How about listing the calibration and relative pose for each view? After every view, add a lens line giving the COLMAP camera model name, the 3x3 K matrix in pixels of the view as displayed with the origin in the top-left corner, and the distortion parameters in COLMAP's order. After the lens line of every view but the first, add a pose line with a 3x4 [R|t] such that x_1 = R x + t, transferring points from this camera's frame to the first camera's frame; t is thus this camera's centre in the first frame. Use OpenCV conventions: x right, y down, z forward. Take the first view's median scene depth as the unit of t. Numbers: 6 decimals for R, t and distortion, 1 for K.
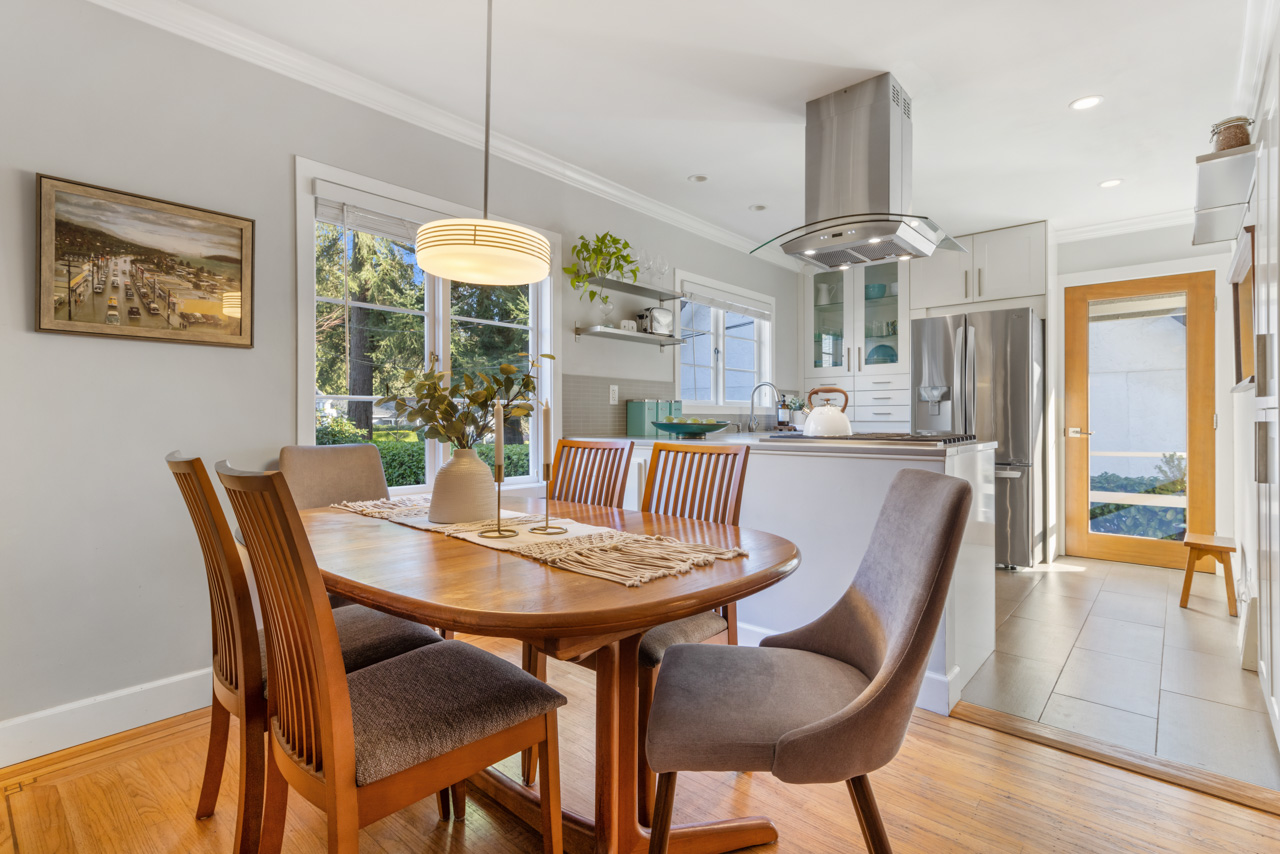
lens RADIAL K [[611.7, 0, 640.3], [0, 611.7, 420.7], [0, 0, 1]] dist [-0.001670, -0.000215]
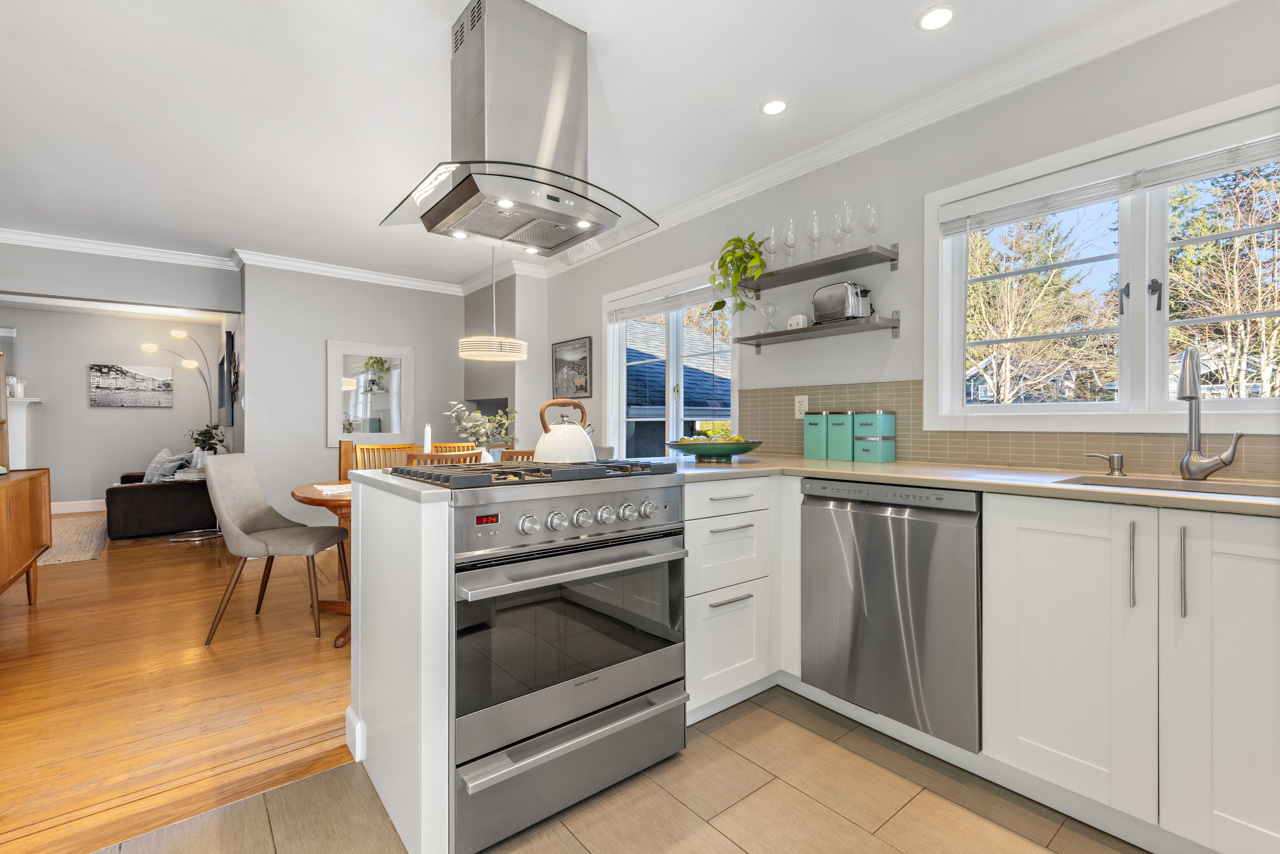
lens RADIAL K [[564.0, 0, 640.0], [0, 564.0, 425.1], [0, 0, 1]] dist [0.005321, 0.000251]
pose [[-0.164507, 0.001339, -0.986375, 1.337276], [-0.002844, 0.999994, 0.001832, -0.031440], [0.986372, 0.003107, -0.164502, 1.611264]]
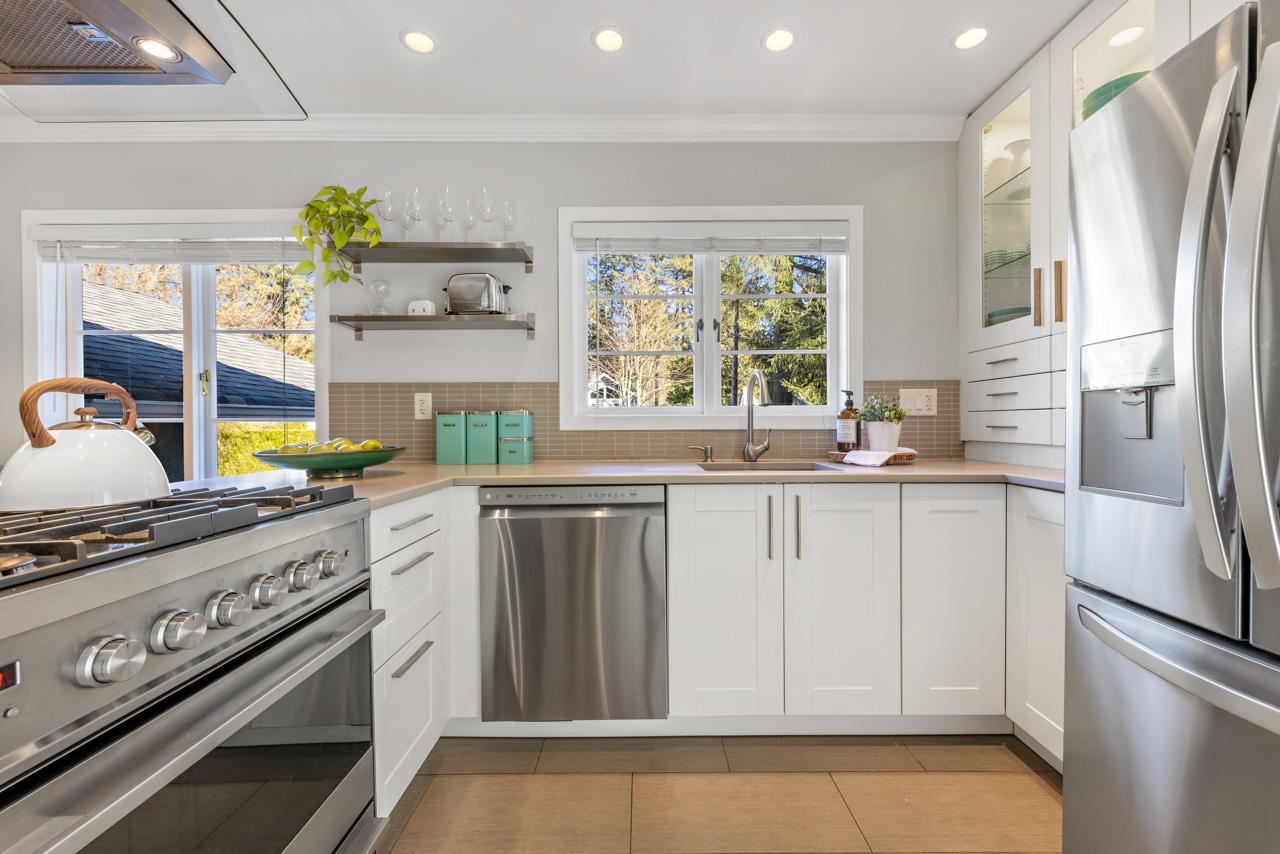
lens RADIAL K [[522.2, 0, 647.4], [0, 522.2, 427.0], [0, 0, 1]] dist [0.000720, -0.000515]
pose [[0.671233, -0.000675, -0.741246, 1.055857], [0.006444, 0.999967, 0.004926, -0.031633], [0.741218, -0.008083, 0.671215, 1.372435]]
